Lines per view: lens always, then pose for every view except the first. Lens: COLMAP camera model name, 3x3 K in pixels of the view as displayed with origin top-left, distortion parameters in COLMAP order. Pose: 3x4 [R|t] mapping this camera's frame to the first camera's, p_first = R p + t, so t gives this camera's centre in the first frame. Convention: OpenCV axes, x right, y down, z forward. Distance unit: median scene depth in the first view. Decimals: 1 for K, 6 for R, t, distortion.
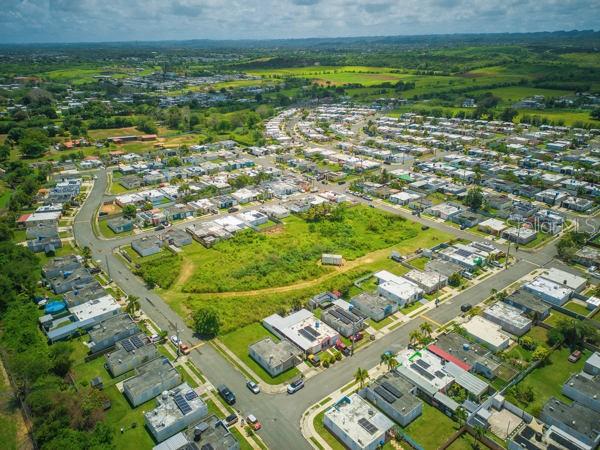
lens RADIAL K [[440.1, 0, 301.2], [0, 440.1, 225.4], [0, 0, 1]] dist [0.079382, -0.067366]
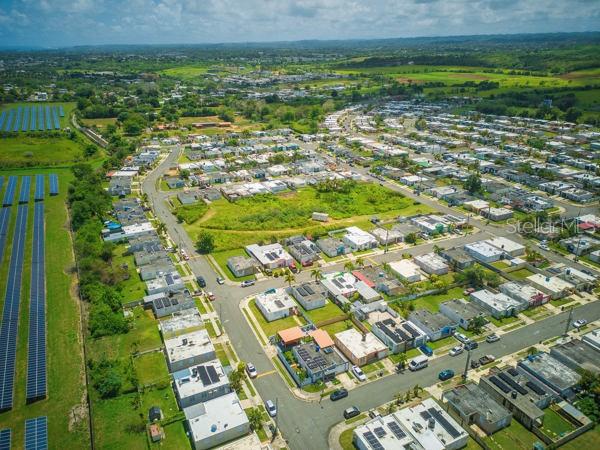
lens RADIAL K [[440.1, 0, 301.2], [0, 440.1, 225.4], [0, 0, 1]] dist [0.079382, -0.067366]
pose [[0.974800, 0.084404, -0.206497, 0.220562], [-0.084329, 0.996396, 0.009178, 0.074984], [0.206527, 0.008467, 0.978404, -0.185306]]
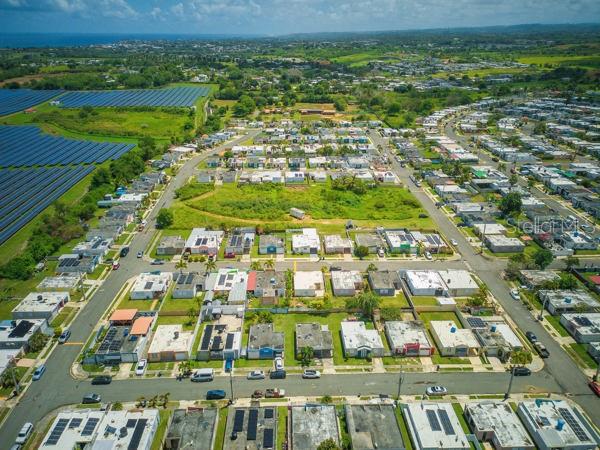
lens RADIAL K [[440.1, 0, 301.2], [0, 440.1, 225.4], [0, 0, 1]] dist [0.079382, -0.067366]
pose [[0.796117, 0.243984, -0.553777, 0.598069], [-0.229498, 0.968487, 0.096768, -0.007648], [0.559936, 0.050052, 0.827023, 0.010956]]
